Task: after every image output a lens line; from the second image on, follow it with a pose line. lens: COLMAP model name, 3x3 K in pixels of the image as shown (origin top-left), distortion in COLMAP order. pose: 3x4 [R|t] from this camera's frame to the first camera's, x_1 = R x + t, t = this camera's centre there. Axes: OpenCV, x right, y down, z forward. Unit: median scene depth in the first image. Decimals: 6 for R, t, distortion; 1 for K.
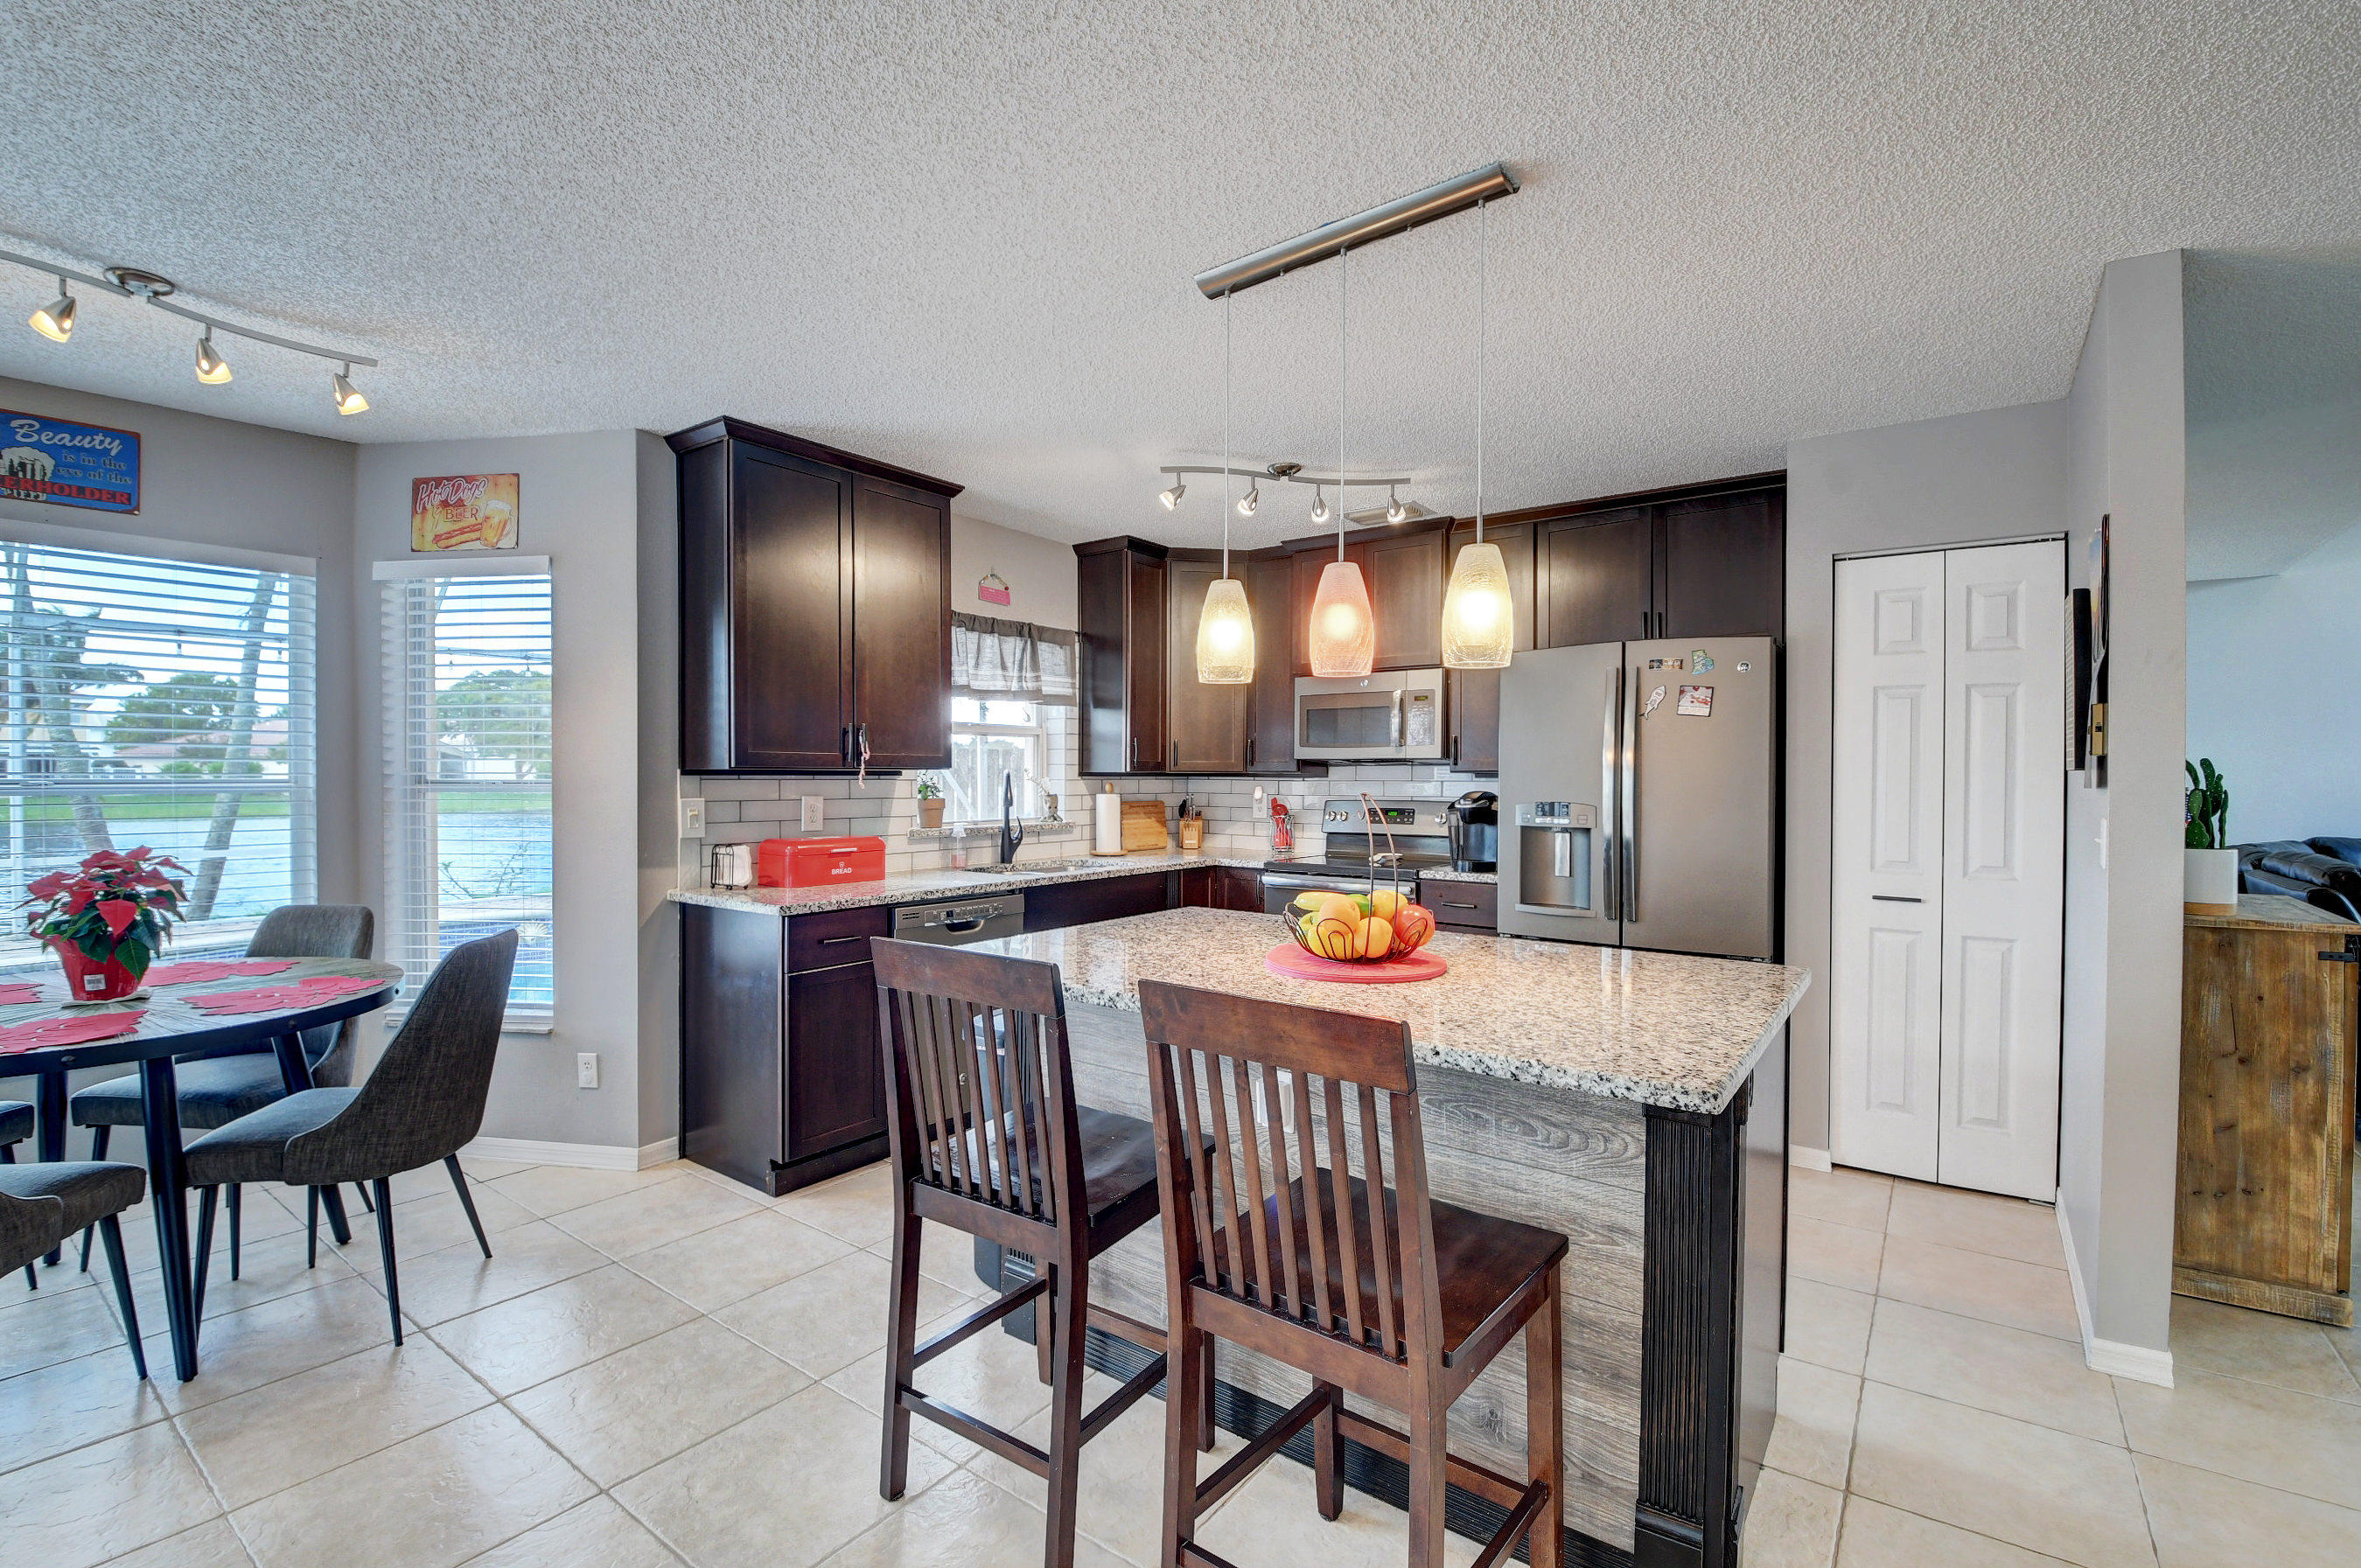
lens RADIAL K [[1040.9, 0, 1180.5], [0, 1040.9, 784.0], [0, 0, 1]] dist [0.017922, -0.027707]
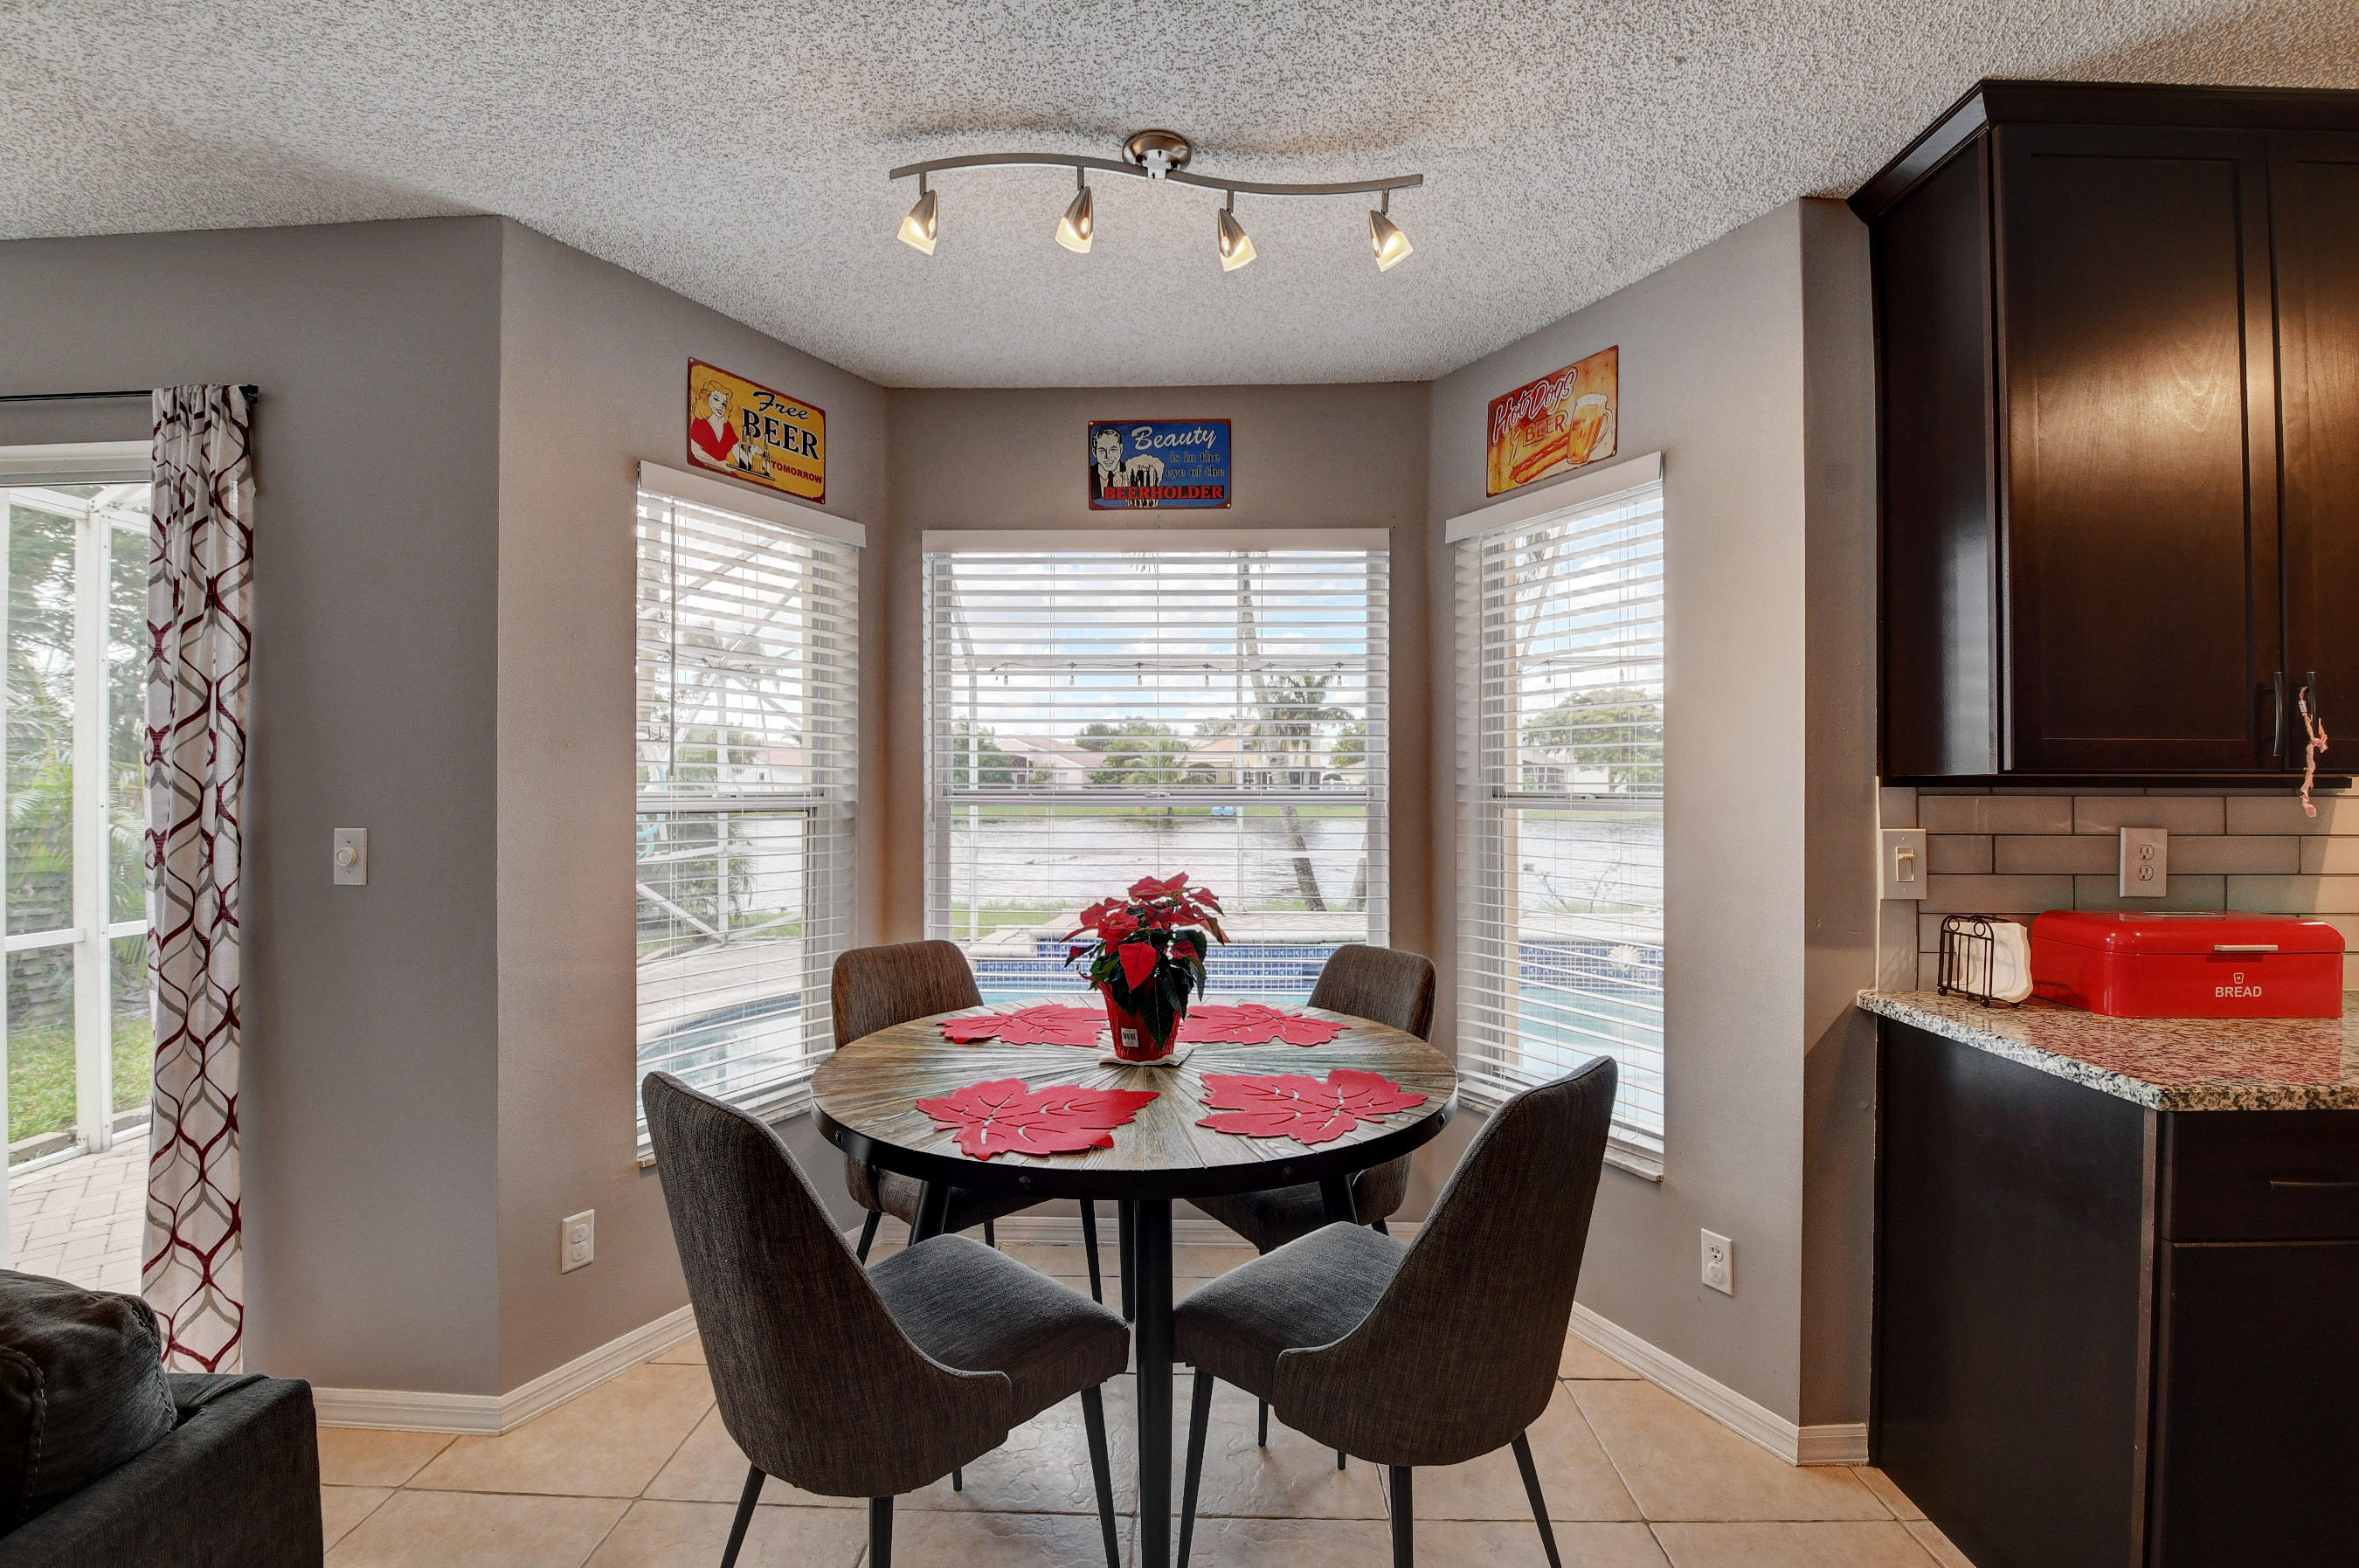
lens RADIAL K [[1034.0, 0, 1176.0], [0, 1034.0, 786.1], [0, 0, 1]] dist [0.016410, -0.027709]
pose [[0.572447, -0.000951, -0.819941, -0.231866], [-0.006619, 0.999961, -0.005781, -0.002818], [0.819915, 0.008737, 0.572419, 0.359548]]
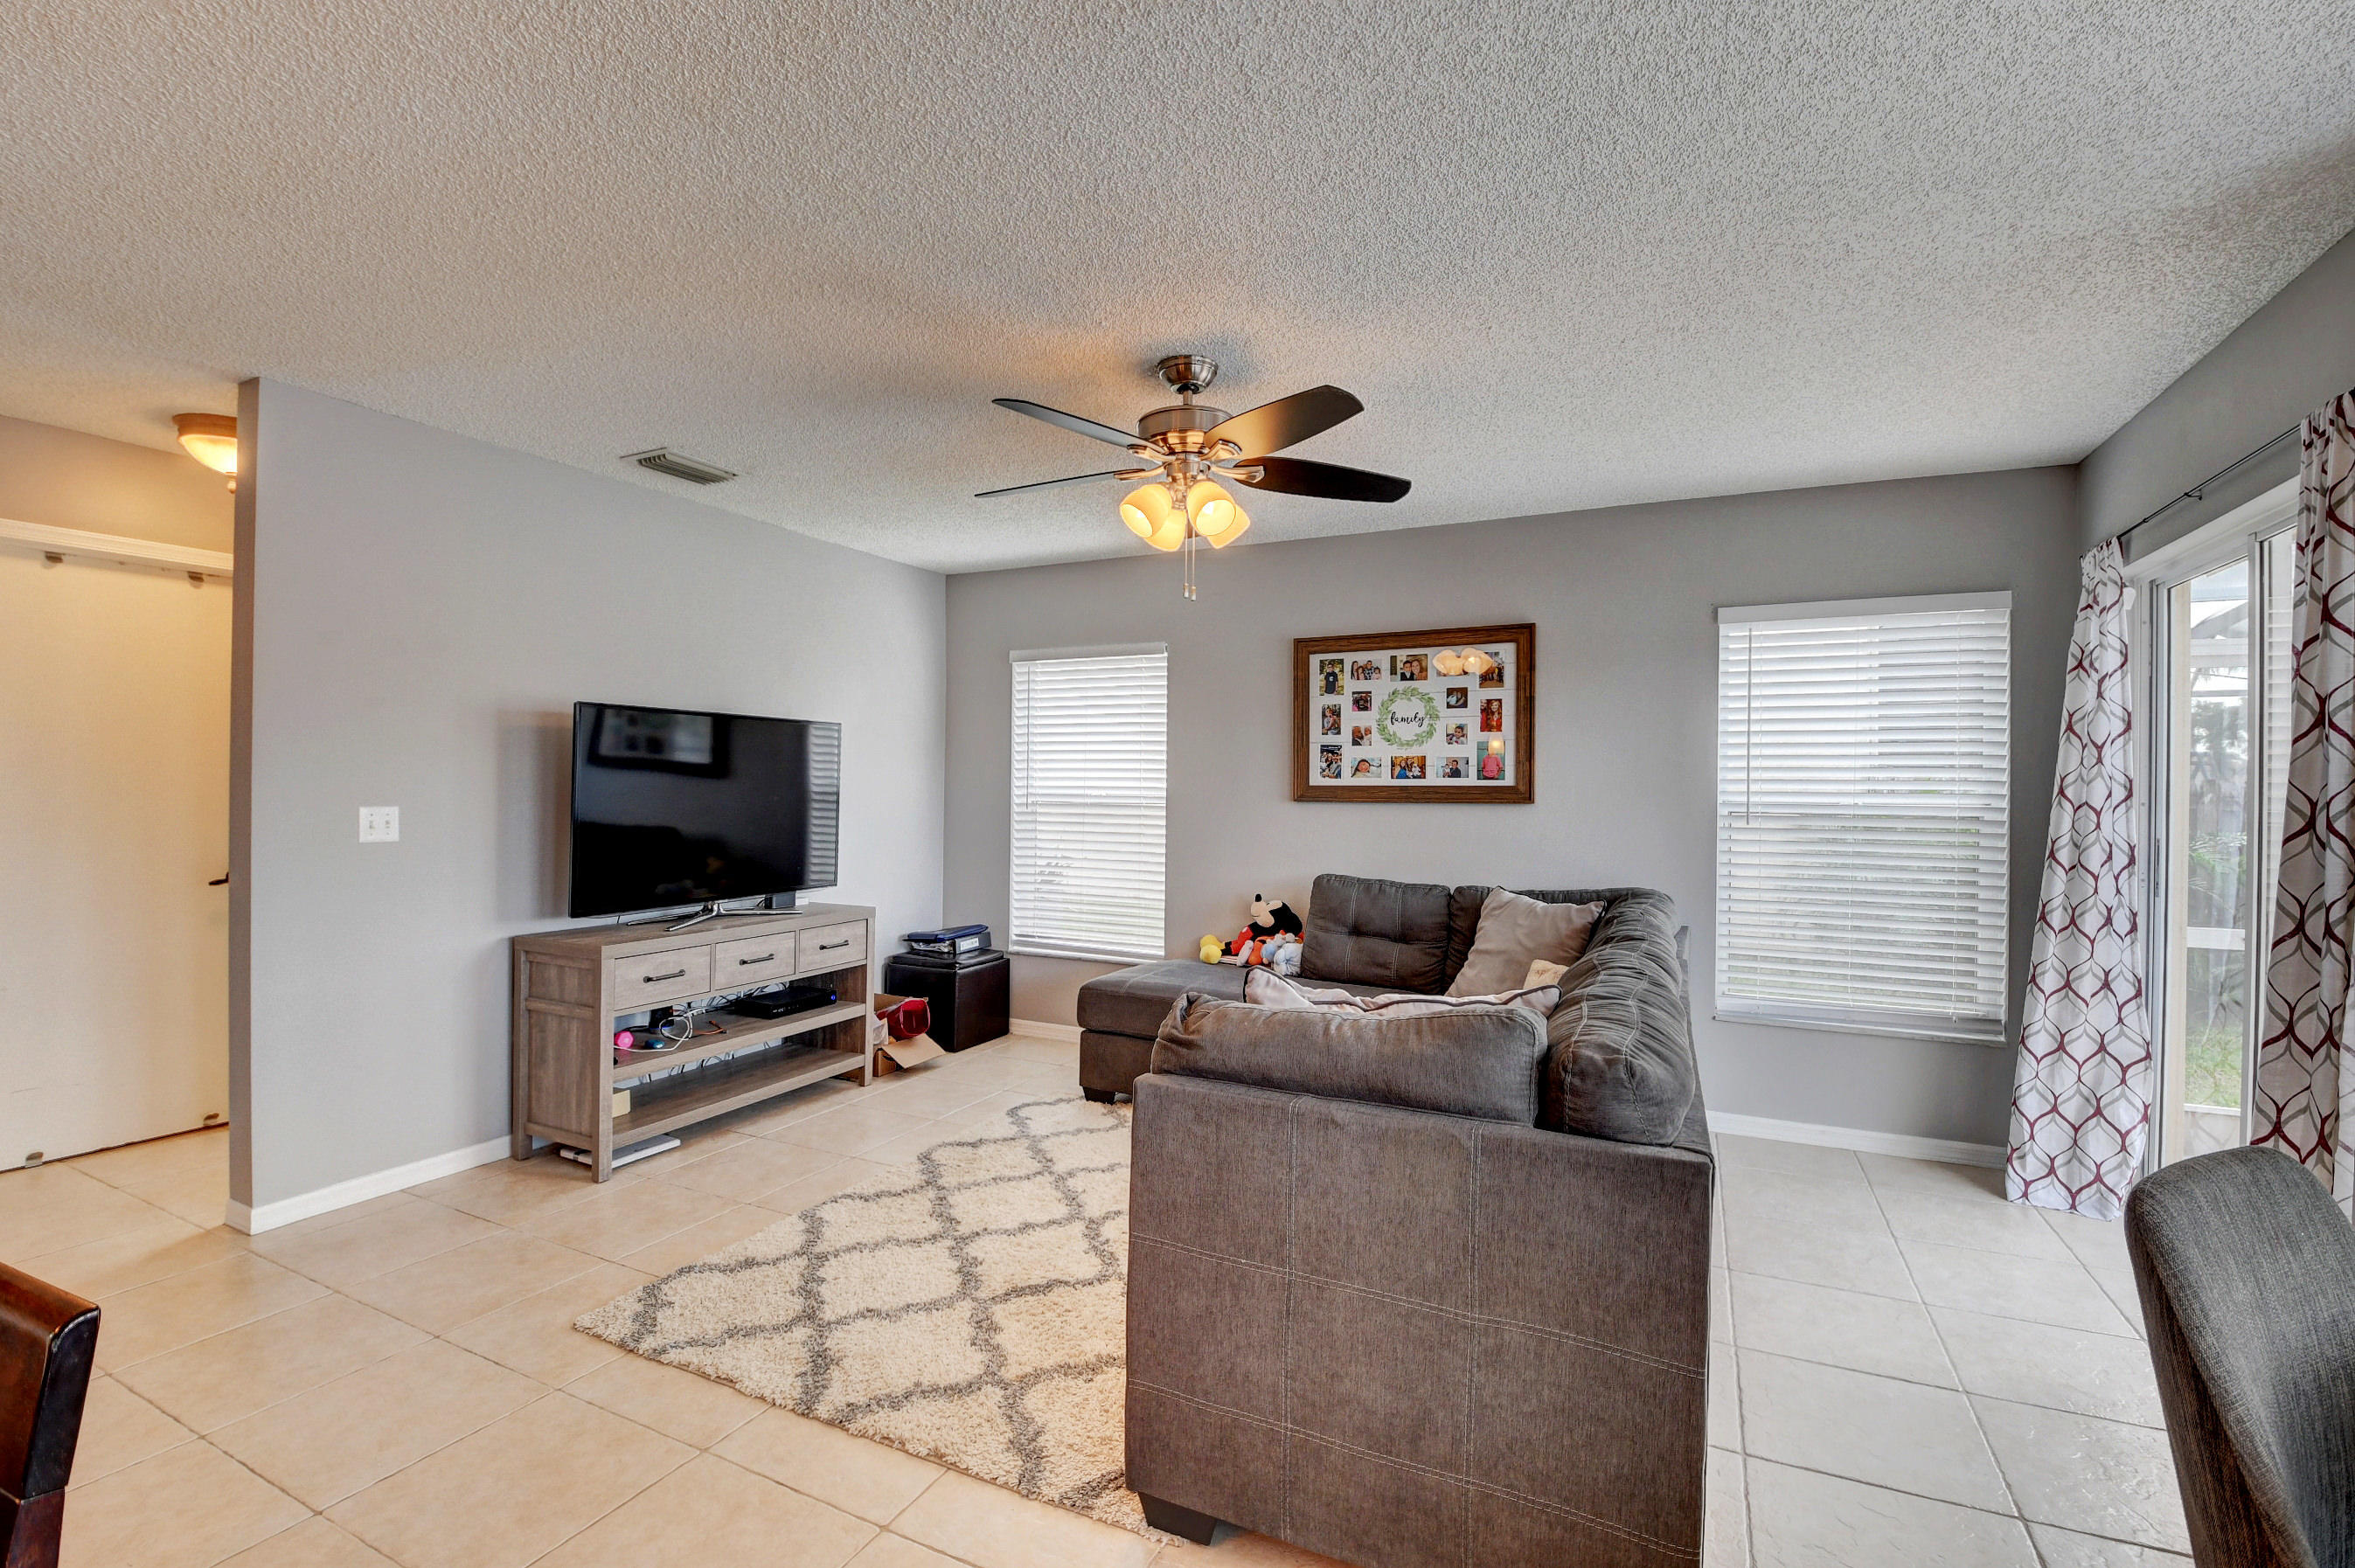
lens RADIAL K [[1023.0, 0, 1189.1], [0, 1023.0, 786.0], [0, 0, 1]] dist [0.020652, -0.026937]
pose [[-0.983212, -0.014550, -0.181886, -0.278941], [-0.016292, 0.999835, 0.008089, -0.005117], [0.181738, 0.010916, -0.983286, 0.669380]]
